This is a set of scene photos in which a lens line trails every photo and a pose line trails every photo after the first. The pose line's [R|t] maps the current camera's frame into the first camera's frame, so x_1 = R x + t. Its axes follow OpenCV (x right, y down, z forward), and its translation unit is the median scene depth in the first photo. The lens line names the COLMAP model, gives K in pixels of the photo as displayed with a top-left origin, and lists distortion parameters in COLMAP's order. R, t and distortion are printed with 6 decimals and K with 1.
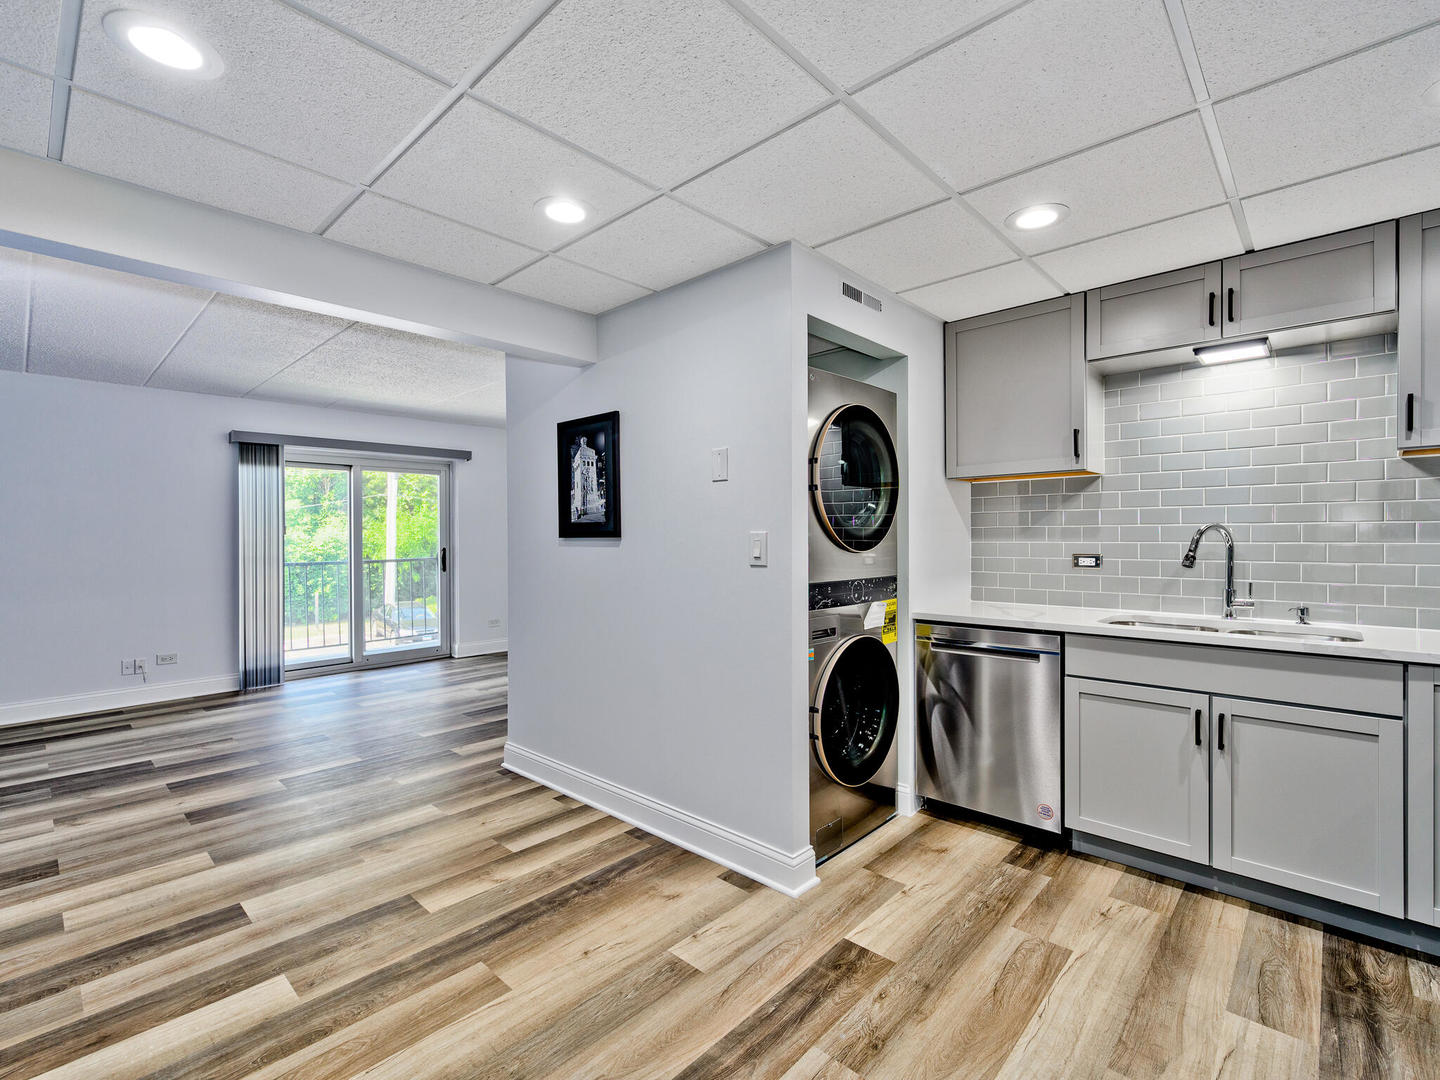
lens RADIAL K [[653.0, 0, 718.1], [0, 653.0, 522.4], [0, 0, 1]] dist [0.001287, 0.000428]
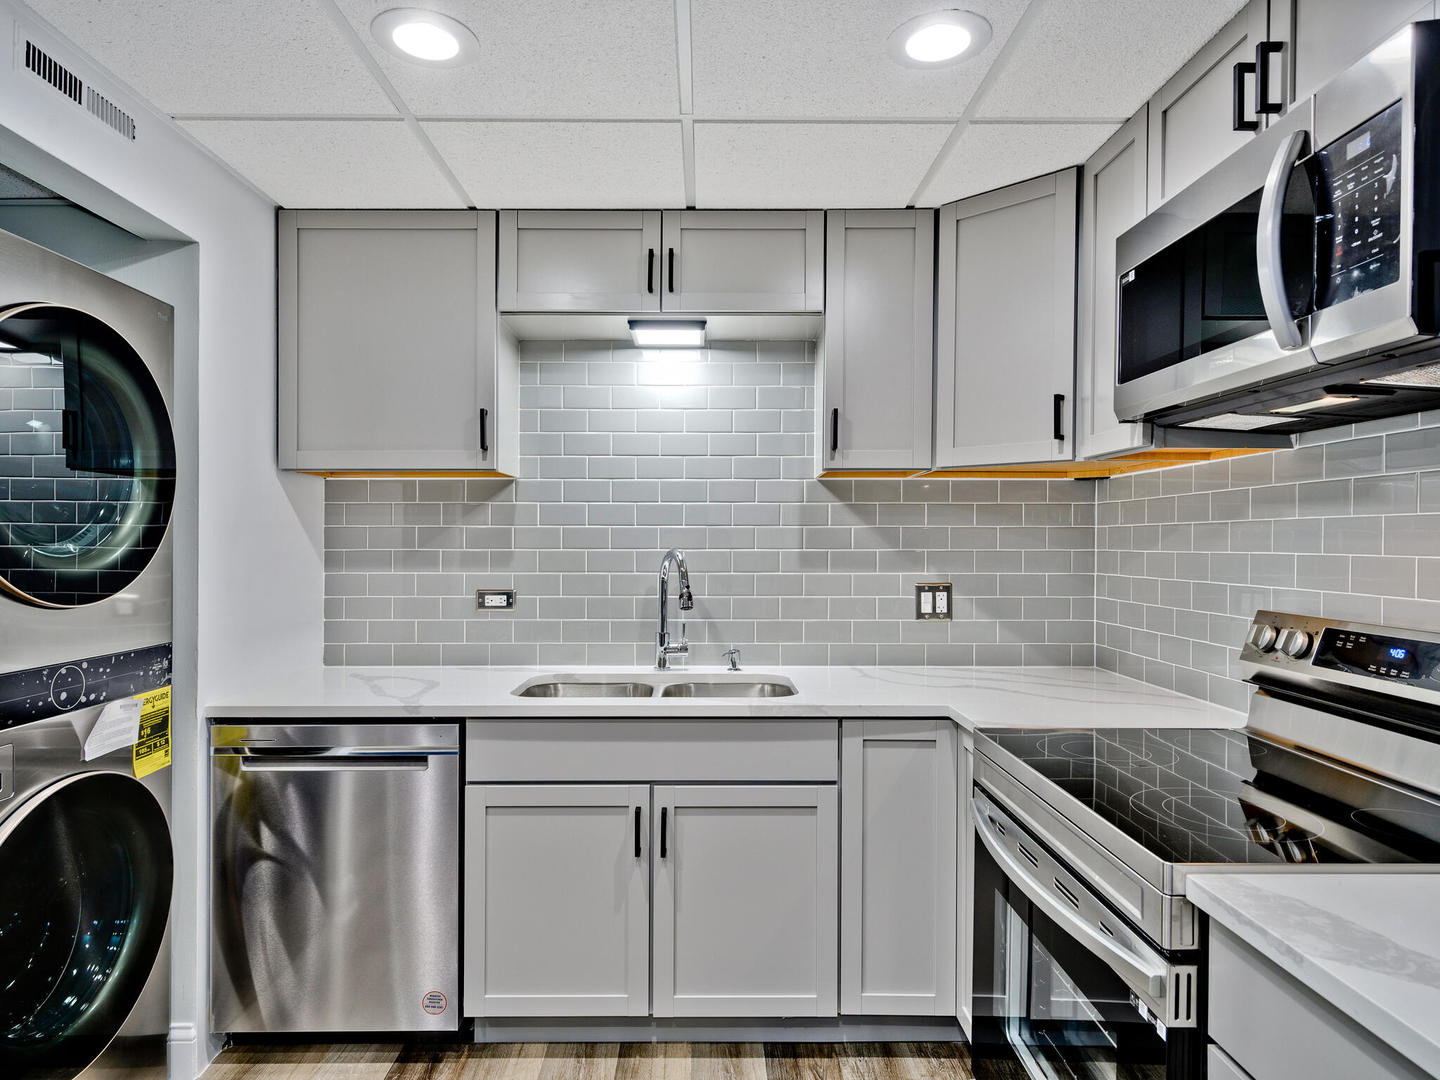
lens RADIAL K [[653.0, 0, 718.1], [0, 653.0, 522.4], [0, 0, 1]] dist [0.001287, 0.000428]
pose [[0.650084, 0.002110, 0.759859, 0.198439], [-0.008596, 0.999953, 0.004578, -0.031503], [-0.759813, -0.009508, 0.650072, 0.386700]]
